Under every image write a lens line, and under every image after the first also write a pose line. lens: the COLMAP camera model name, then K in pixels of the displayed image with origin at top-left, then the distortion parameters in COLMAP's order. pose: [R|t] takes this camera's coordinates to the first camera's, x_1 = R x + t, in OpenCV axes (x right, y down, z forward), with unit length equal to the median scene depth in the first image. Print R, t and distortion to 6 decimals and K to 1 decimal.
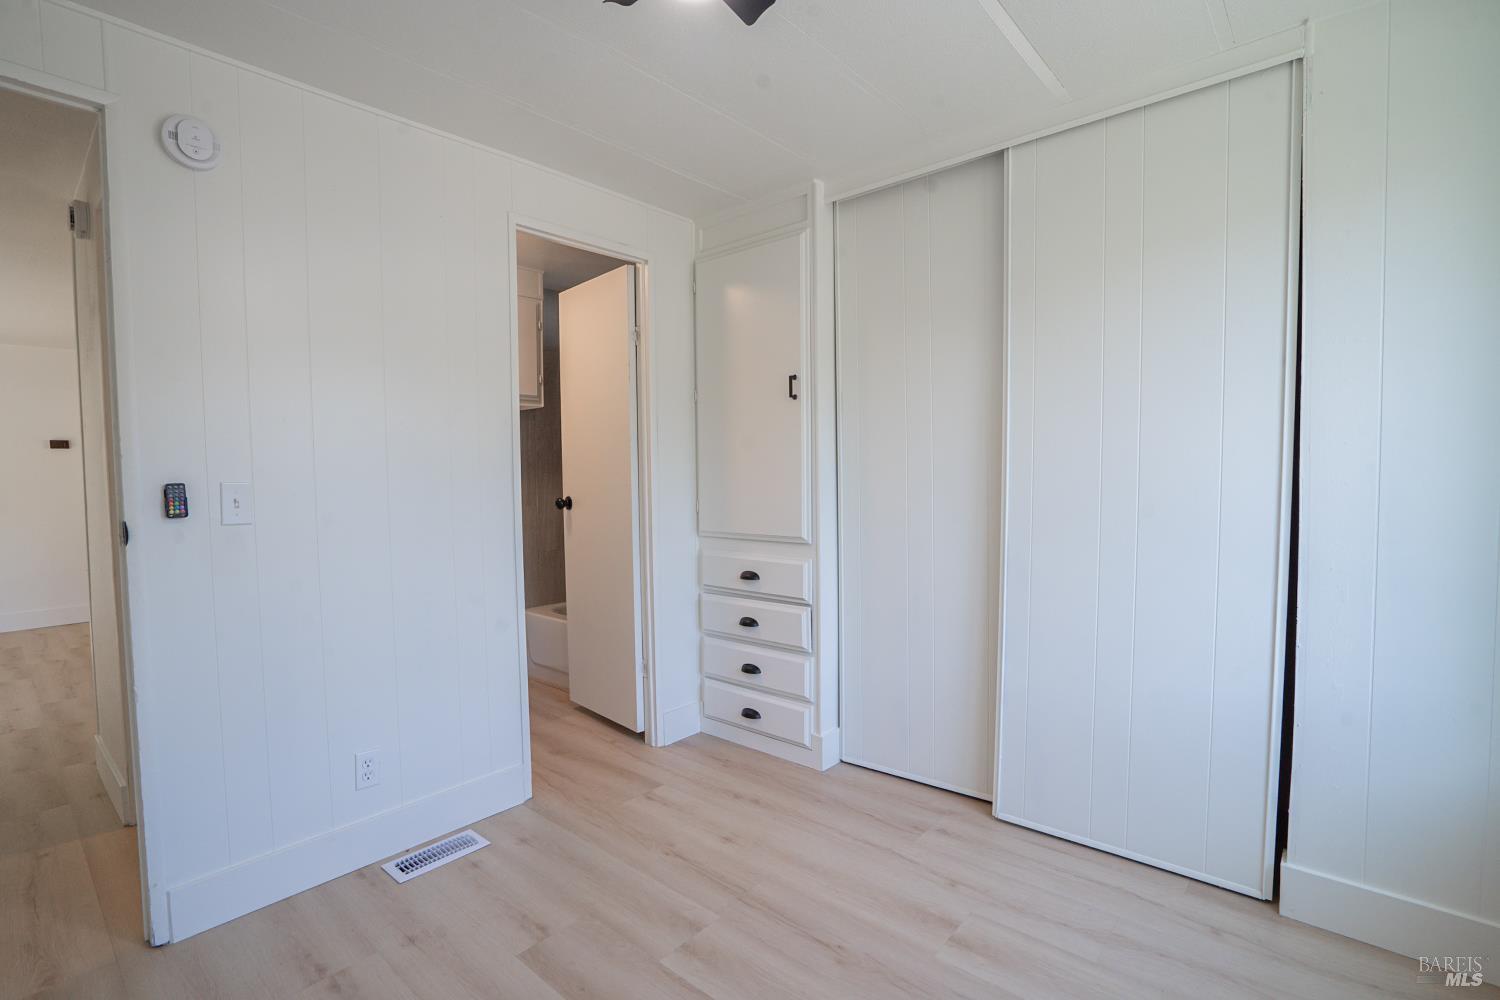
lens RADIAL K [[701.2, 0, 747.2], [0, 701.2, 501.8], [0, 0, 1]] dist [-0.066424, 0.030225]
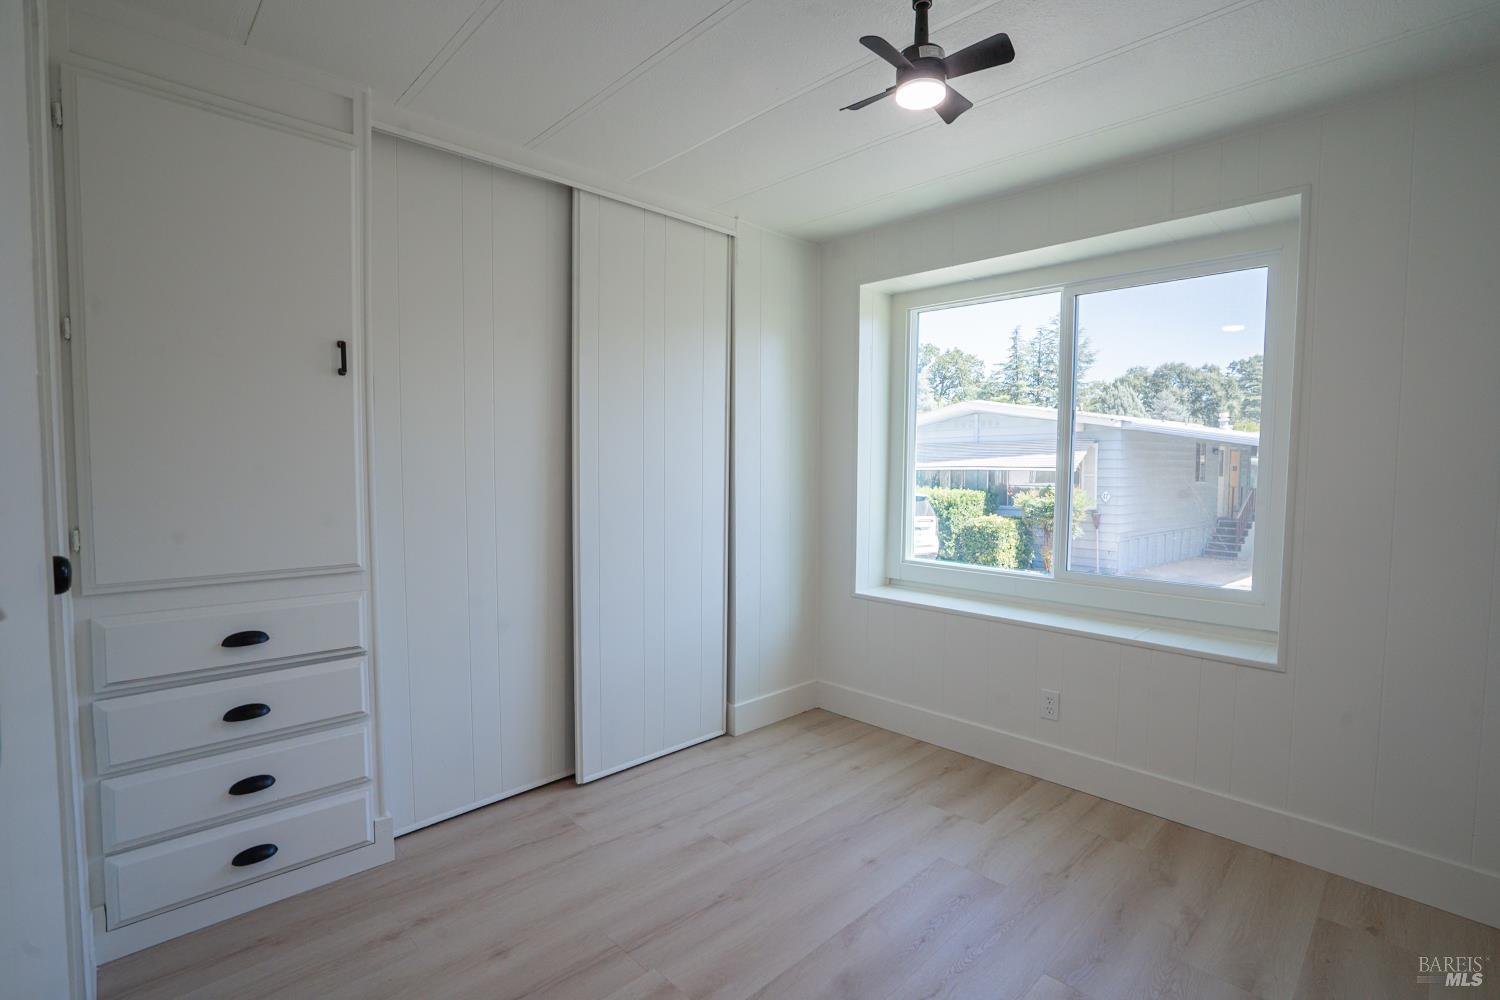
lens RADIAL K [[701.2, 0, 747.2], [0, 701.2, 501.8], [0, 0, 1]] dist [-0.066424, 0.030225]
pose [[0.080127, -0.034779, 0.996178, -0.683198], [0.041185, 0.998653, 0.031553, -0.022430], [-0.995933, 0.038499, 0.081452, 0.593656]]
